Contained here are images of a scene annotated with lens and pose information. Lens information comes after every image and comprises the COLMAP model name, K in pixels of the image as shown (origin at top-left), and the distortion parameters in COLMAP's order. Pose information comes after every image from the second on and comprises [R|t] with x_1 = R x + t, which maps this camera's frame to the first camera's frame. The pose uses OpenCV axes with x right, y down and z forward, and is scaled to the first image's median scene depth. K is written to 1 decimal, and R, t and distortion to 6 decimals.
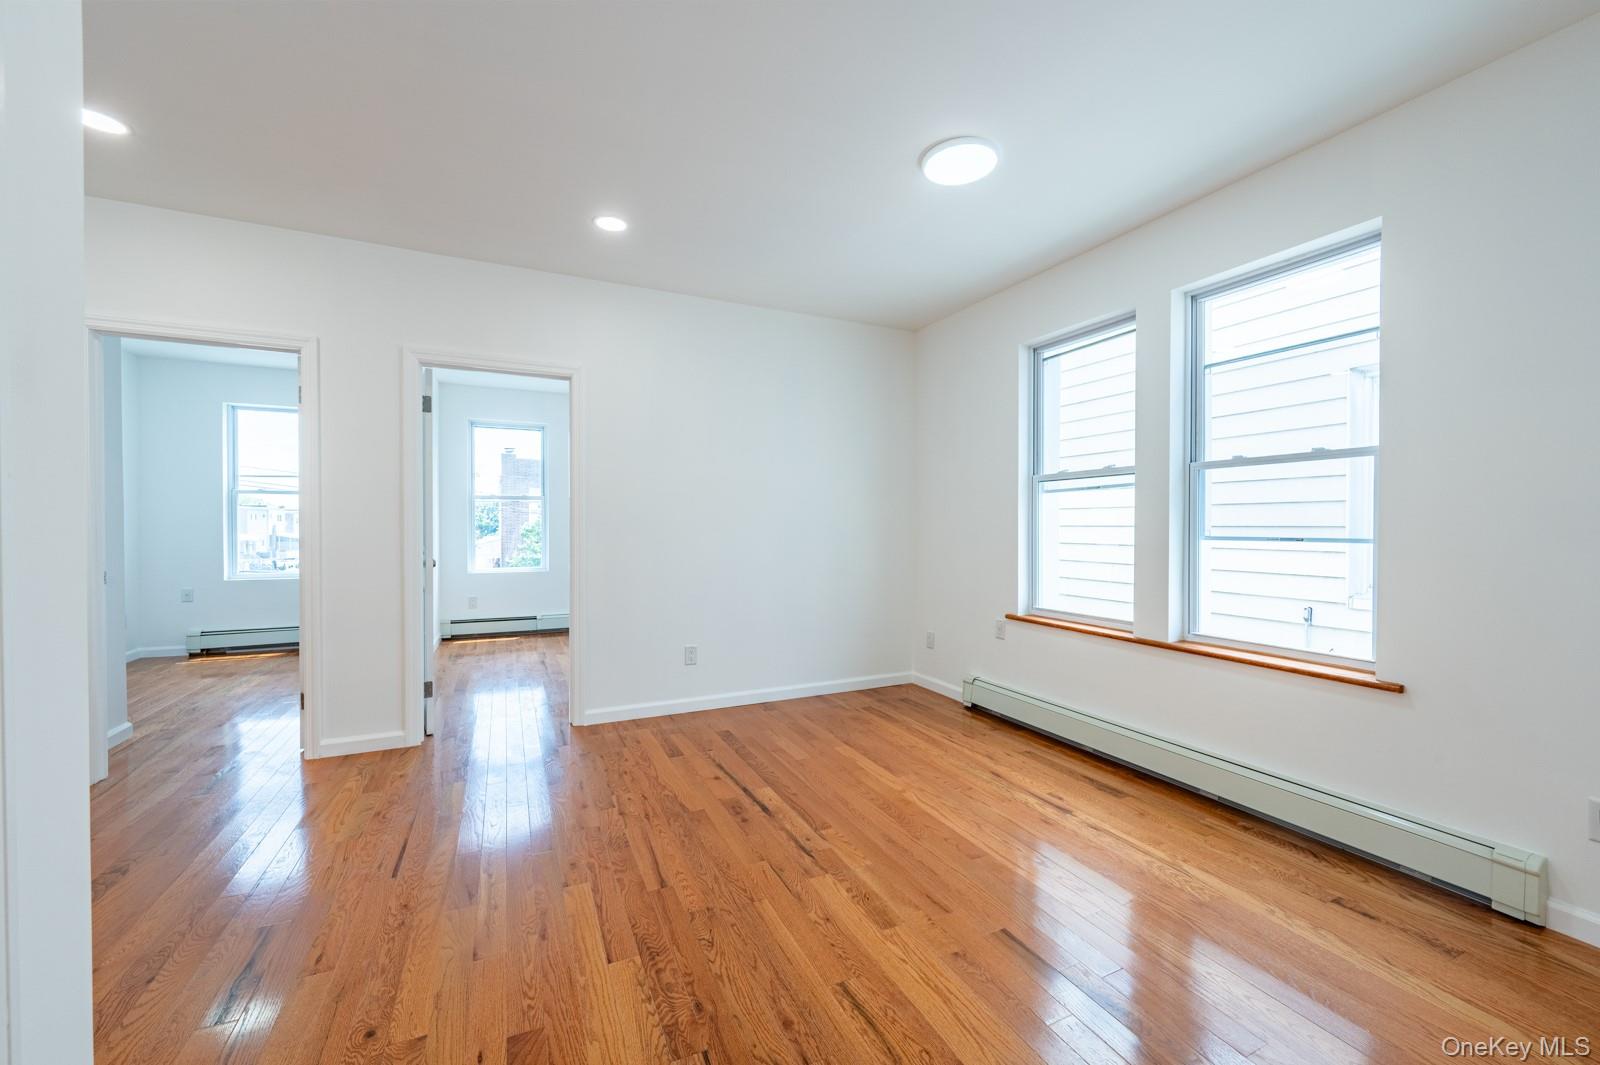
lens RADIAL K [[636.7, 0, 831.2], [0, 636.7, 534.8], [0, 0, 1]] dist [-0.000356, -0.000220]
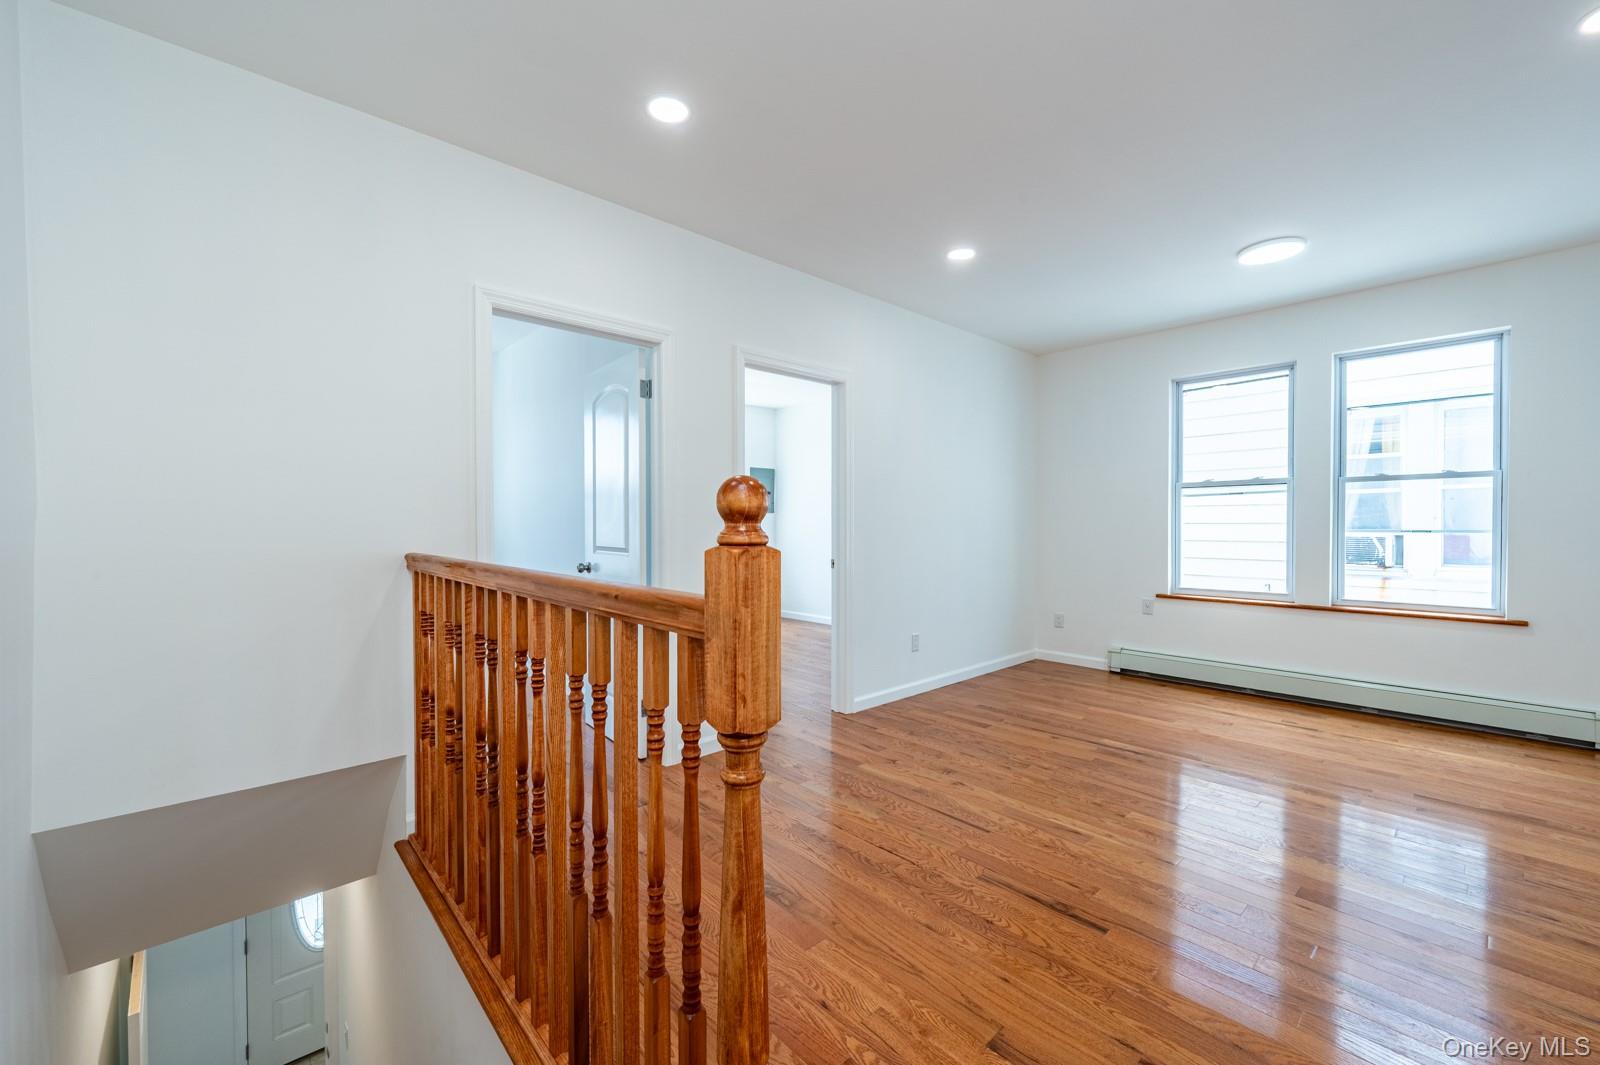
lens RADIAL K [[639.2, 0, 846.1], [0, 639.2, 531.3], [0, 0, 1]] dist [-0.000639, 0.000036]
pose [[0.953592, -0.006518, 0.301031, -0.834682], [0.007565, 0.999969, -0.002315, 0.000914], [-0.301006, 0.004485, 0.953612, -0.010033]]
